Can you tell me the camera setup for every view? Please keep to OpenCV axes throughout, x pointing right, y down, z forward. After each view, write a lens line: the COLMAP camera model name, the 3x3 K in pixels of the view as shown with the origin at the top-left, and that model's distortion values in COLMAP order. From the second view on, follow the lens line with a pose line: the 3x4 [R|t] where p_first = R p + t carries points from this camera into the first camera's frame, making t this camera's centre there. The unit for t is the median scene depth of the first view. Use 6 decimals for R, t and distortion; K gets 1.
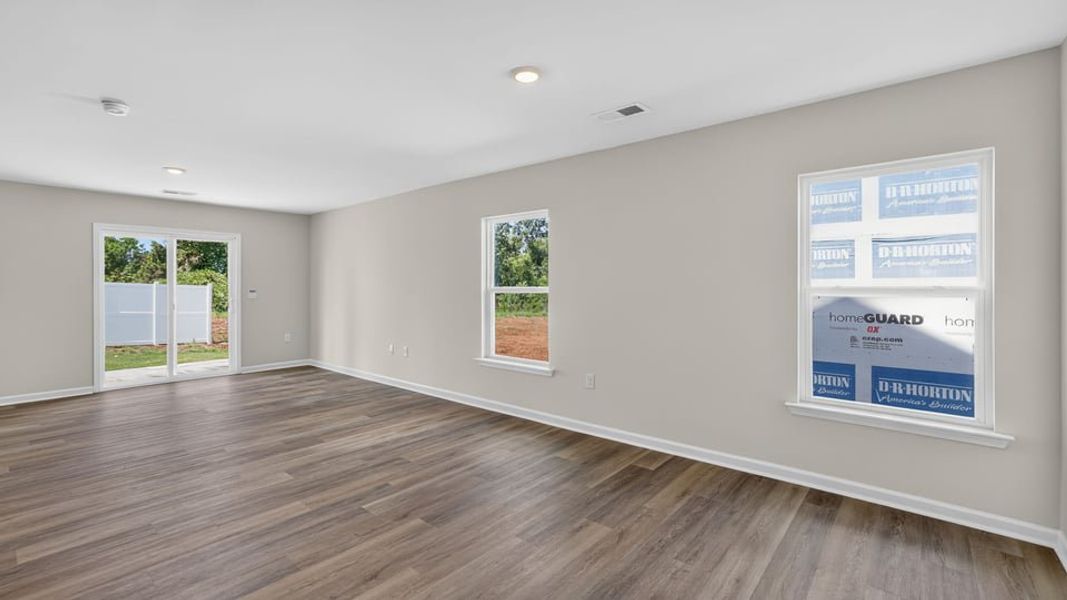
lens RADIAL K [[466.7, 0, 528.8], [0, 466.7, 286.5], [0, 0, 1]] dist [-0.044863, 0.024899]
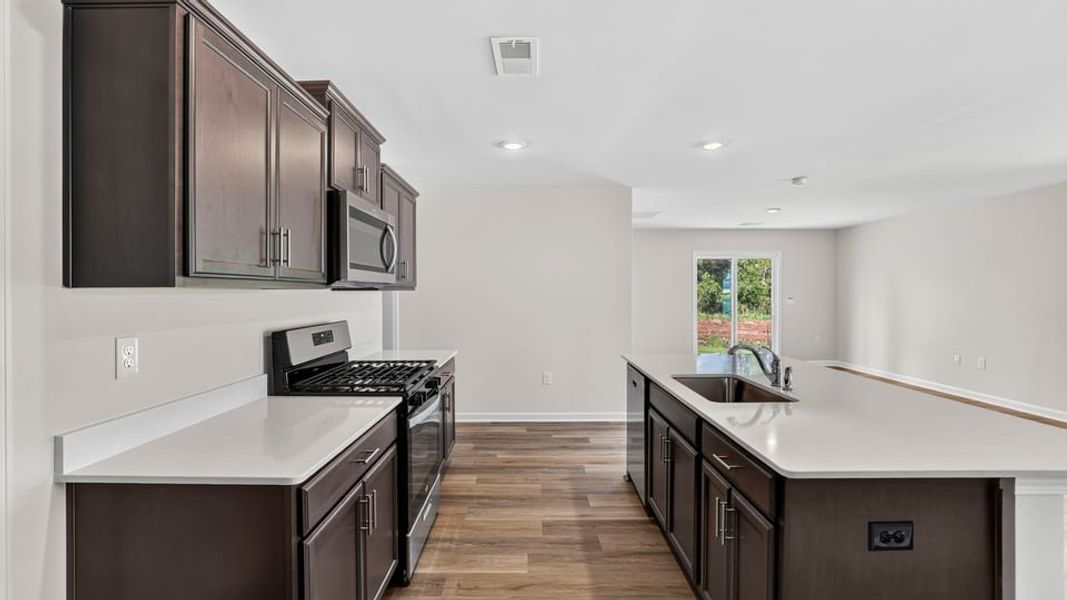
lens RADIAL K [[470.6, 0, 526.3], [0, 470.6, 298.1], [0, 0, 1]] dist [-0.022118, 0.000422]
pose [[0.655249, 0.010779, -0.755336, -0.185583], [0.001405, 0.999879, 0.015488, -0.013586], [0.755411, -0.011209, 0.655155, -0.436083]]
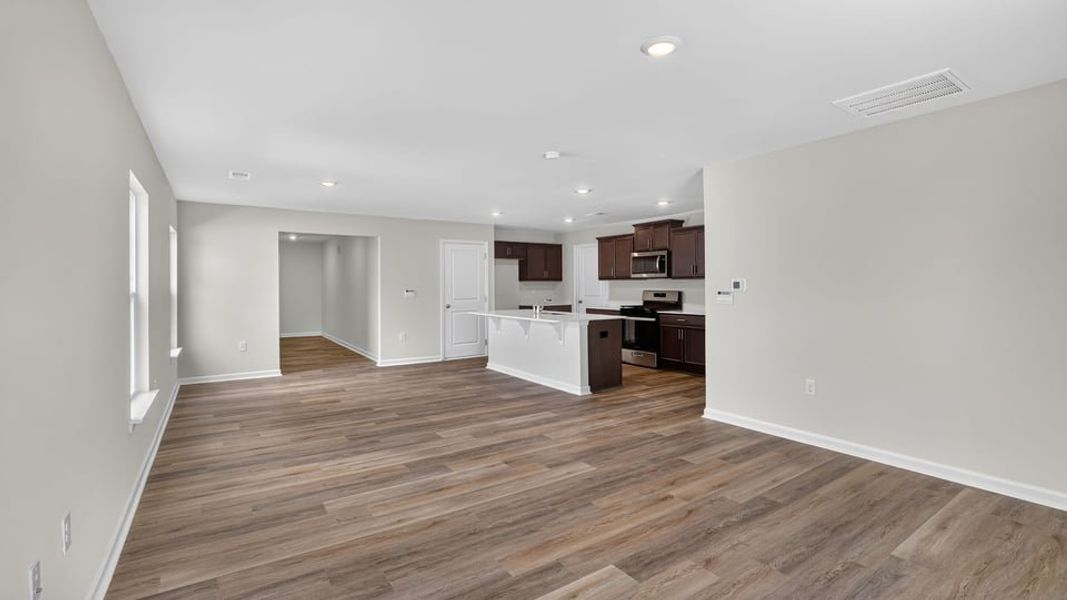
lens RADIAL K [[471.6, 0, 526.4], [0, 471.6, 284.6], [0, 0, 1]] dist [-0.035008, 0.000545]
pose [[-0.962269, 0.008859, 0.271957, -0.722762], [0.009229, 0.999957, 0.000082, -0.003080], [-0.271944, 0.002588, -0.962309, 1.421978]]
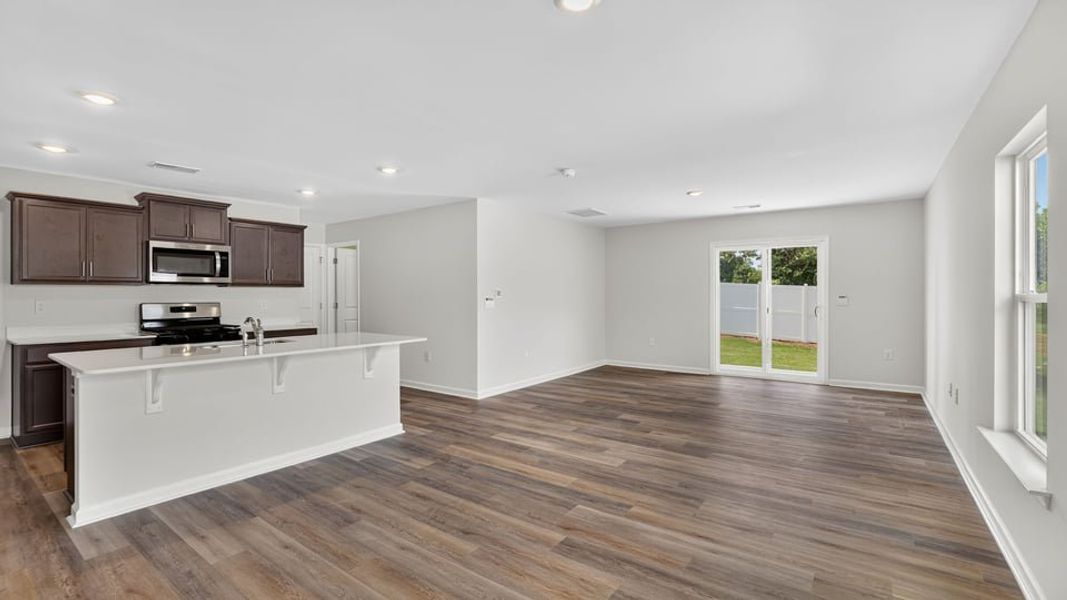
lens RADIAL K [[470.6, 0, 526.3], [0, 470.6, 298.1], [0, 0, 1]] dist [-0.022118, 0.000422]
pose [[0.061765, 0.010679, -0.998034, 0.376954], [0.002369, 0.999938, 0.010846, 0.001520], [0.998088, -0.003034, 0.061736, 0.458694]]
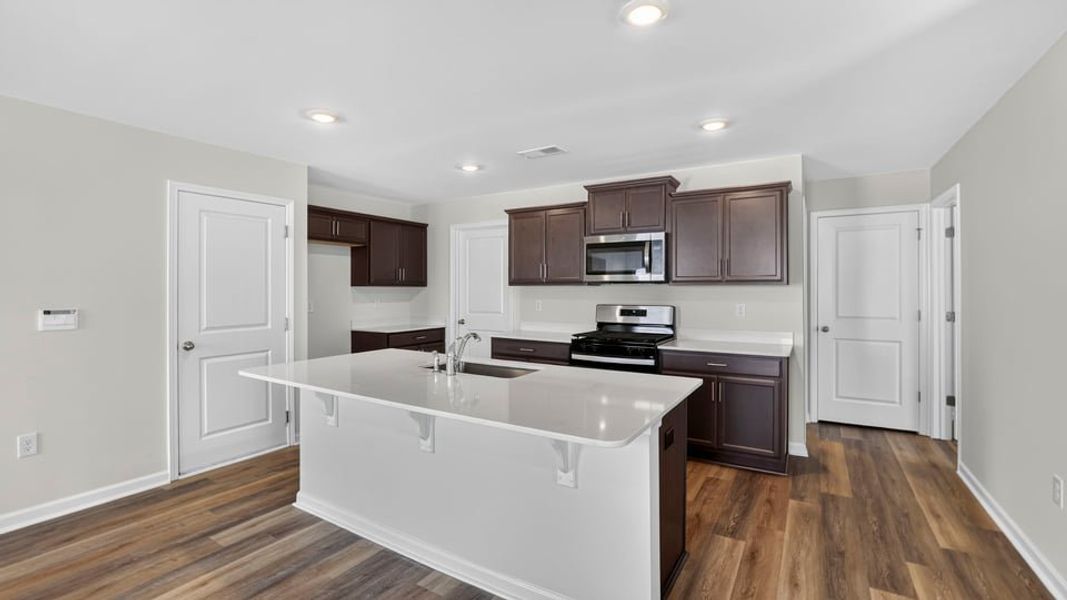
lens RADIAL K [[471.6, 0, 526.4], [0, 471.6, 284.6], [0, 0, 1]] dist [-0.035008, 0.000545]
pose [[-0.990231, 0.003029, -0.139404, -0.388443], [0.003901, 0.999975, -0.005978, -0.013258], [0.139382, -0.006463, -0.990218, 0.611897]]
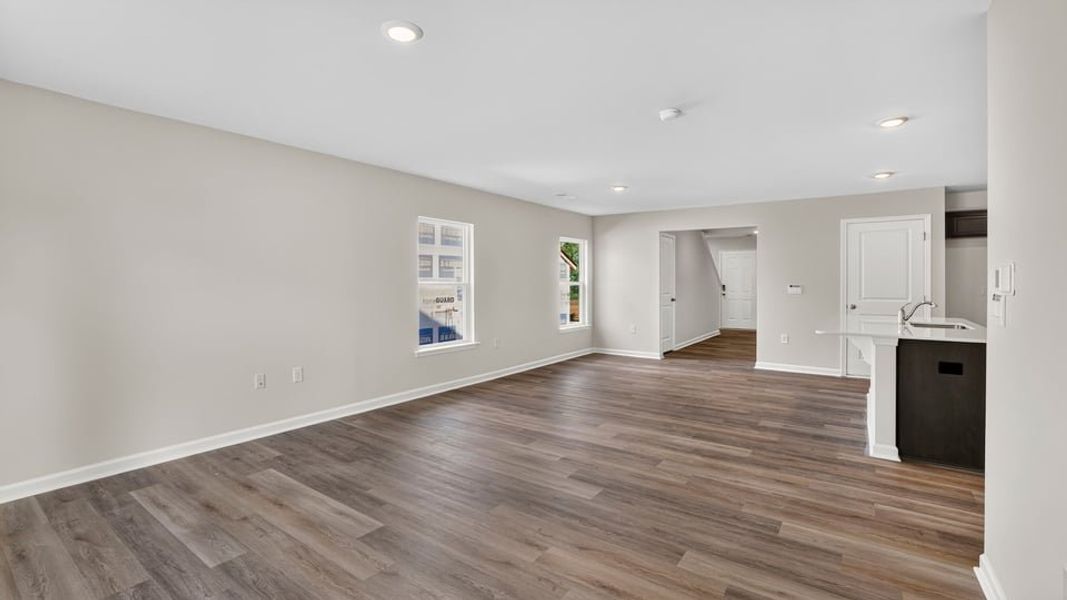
lens RADIAL K [[471.6, 0, 526.4], [0, 471.6, 284.6], [0, 0, 1]] dist [-0.035008, 0.000545]
pose [[-0.076082, -0.002650, 0.997098, -1.193824], [0.003448, 0.999990, 0.002920, 0.004321], [-0.997096, 0.003661, -0.076072, 0.853629]]
